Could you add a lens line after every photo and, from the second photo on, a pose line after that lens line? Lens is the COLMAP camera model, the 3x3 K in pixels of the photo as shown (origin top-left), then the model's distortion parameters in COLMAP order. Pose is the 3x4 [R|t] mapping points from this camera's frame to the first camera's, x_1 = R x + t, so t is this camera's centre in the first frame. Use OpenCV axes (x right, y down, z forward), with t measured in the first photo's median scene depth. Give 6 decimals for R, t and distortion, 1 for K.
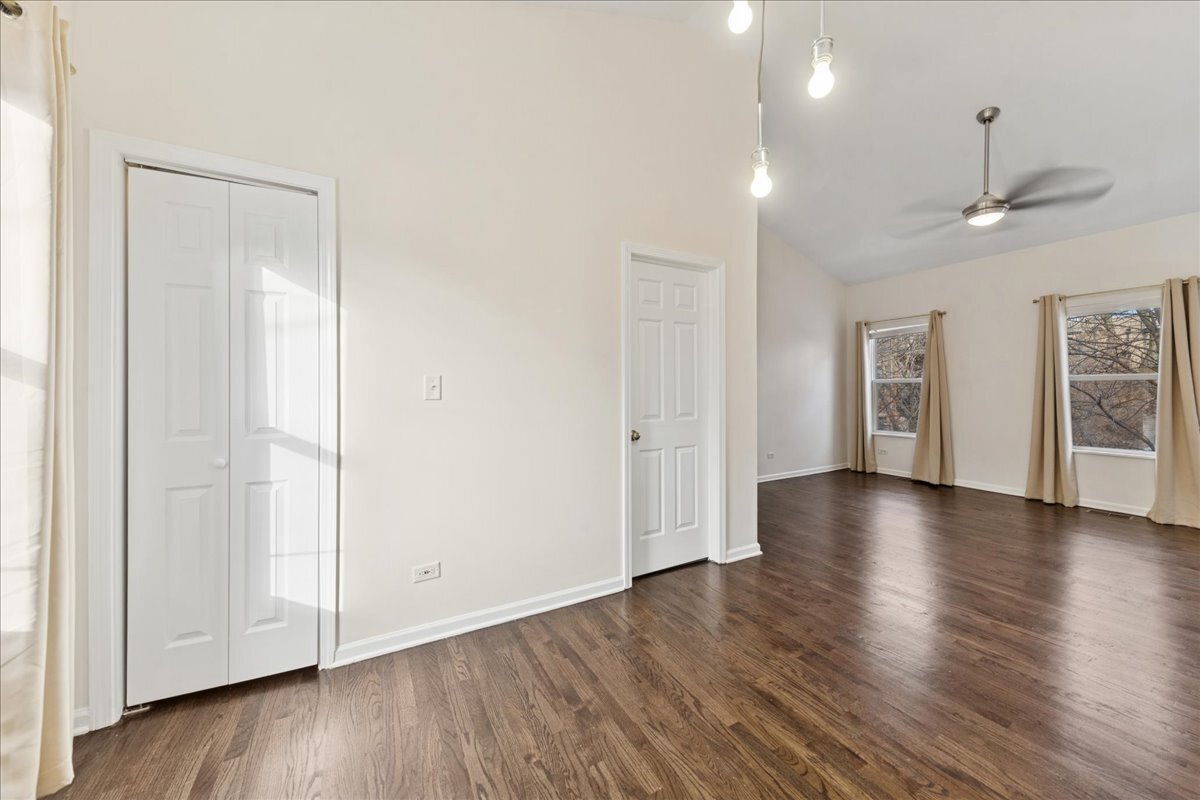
lens RADIAL K [[430.3, 0, 602.1], [0, 430.3, 385.7], [0, 0, 1]] dist [0.007537, -0.002532]
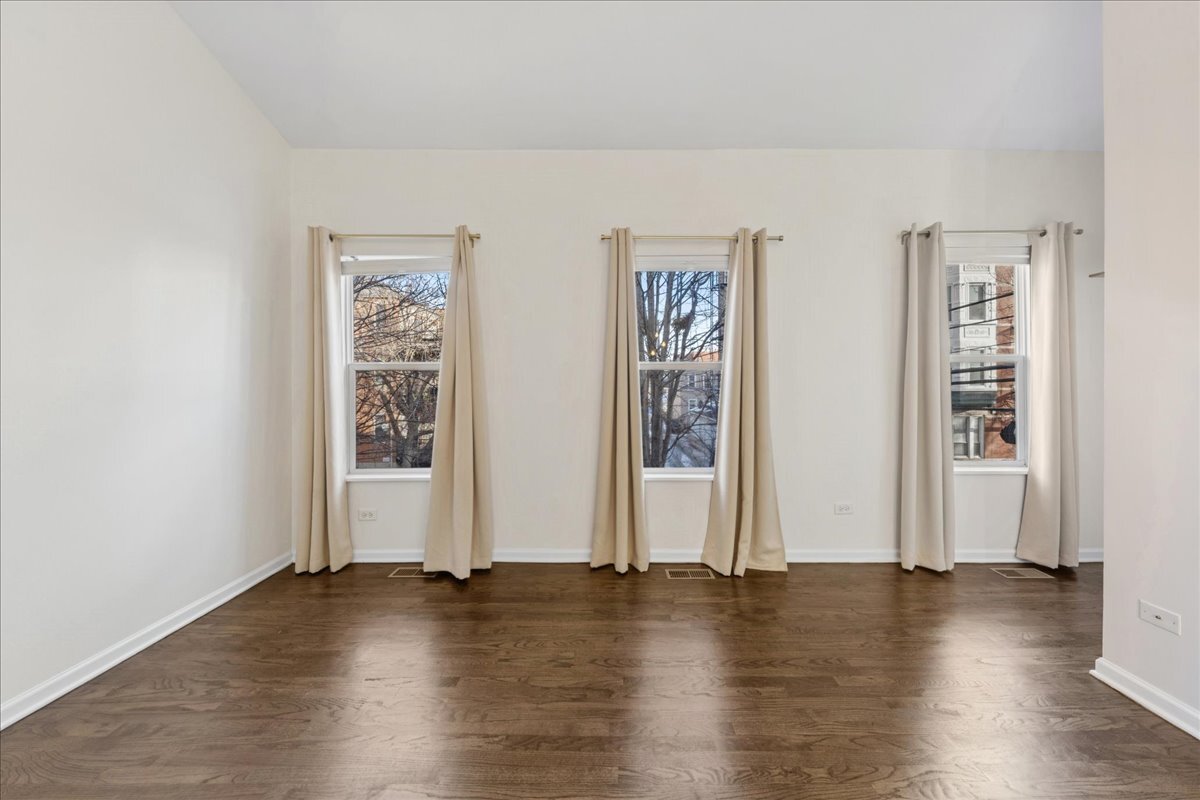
lens RADIAL K [[430.3, 0, 603.1], [0, 430.3, 386.7], [0, 0, 1]] dist [0.007537, -0.002532]
pose [[0.503227, 0.006786, 0.864128, 0.460956], [-0.001739, 0.999975, -0.006840, 0.017762], [-0.864153, 0.001939, 0.503226, 0.668009]]
